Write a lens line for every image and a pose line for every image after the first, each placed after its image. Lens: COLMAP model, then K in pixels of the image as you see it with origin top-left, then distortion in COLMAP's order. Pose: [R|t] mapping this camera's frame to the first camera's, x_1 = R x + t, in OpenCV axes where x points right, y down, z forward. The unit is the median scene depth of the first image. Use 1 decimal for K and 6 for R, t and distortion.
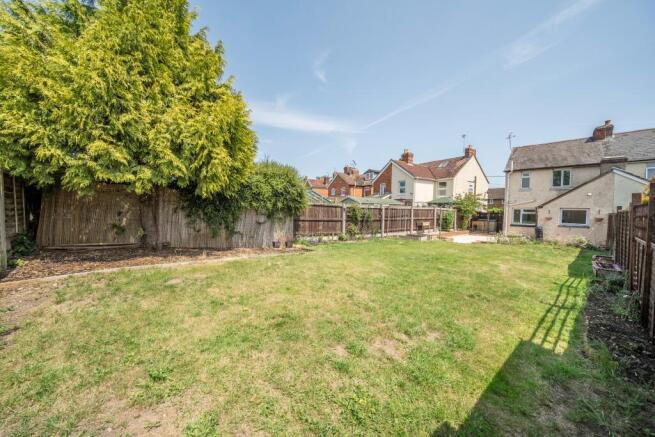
lens RADIAL K [[227.0, 0, 327.5], [0, 227.0, 217.5], [0, 0, 1]] dist [-0.014300, 0.000157]
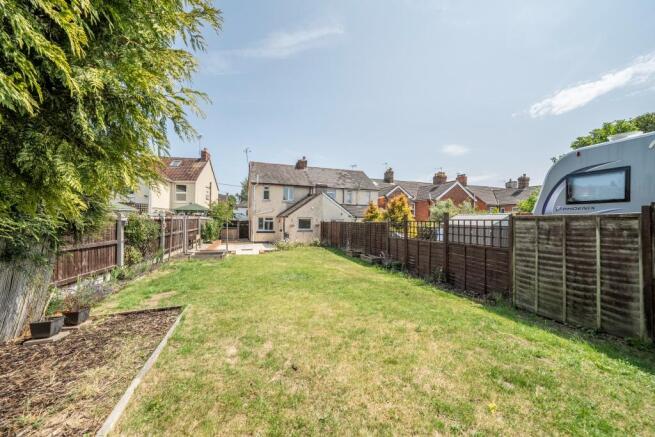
lens RADIAL K [[256.0, 0, 324.1], [0, 256.0, 213.6], [0, 0, 1]] dist [0.026439, 0.000198]
pose [[0.407666, 0.008593, 0.913091, -0.202775], [0.027512, 0.999386, -0.021688, -0.021016], [-0.912717, 0.033963, 0.407179, 0.188393]]
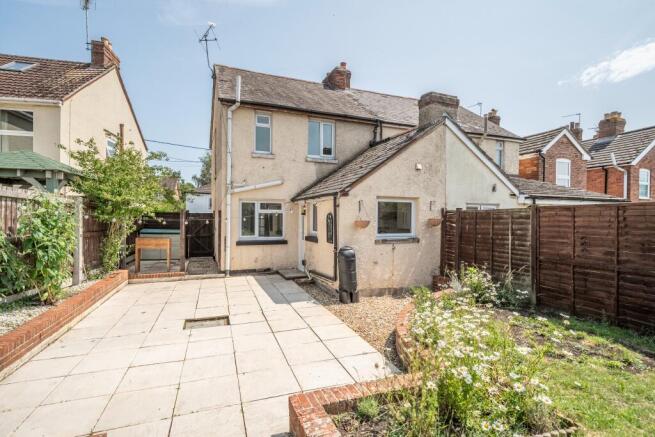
lens RADIAL K [[330.7, 0, 332.5], [0, 330.7, 222.5], [0, 0, 1]] dist [0.001919, -0.000097]
pose [[0.355554, -0.025373, 0.934311, 0.350475], [0.034257, 0.999314, 0.014102, -0.004968], [-0.934028, 0.026992, 0.356179, 0.658320]]
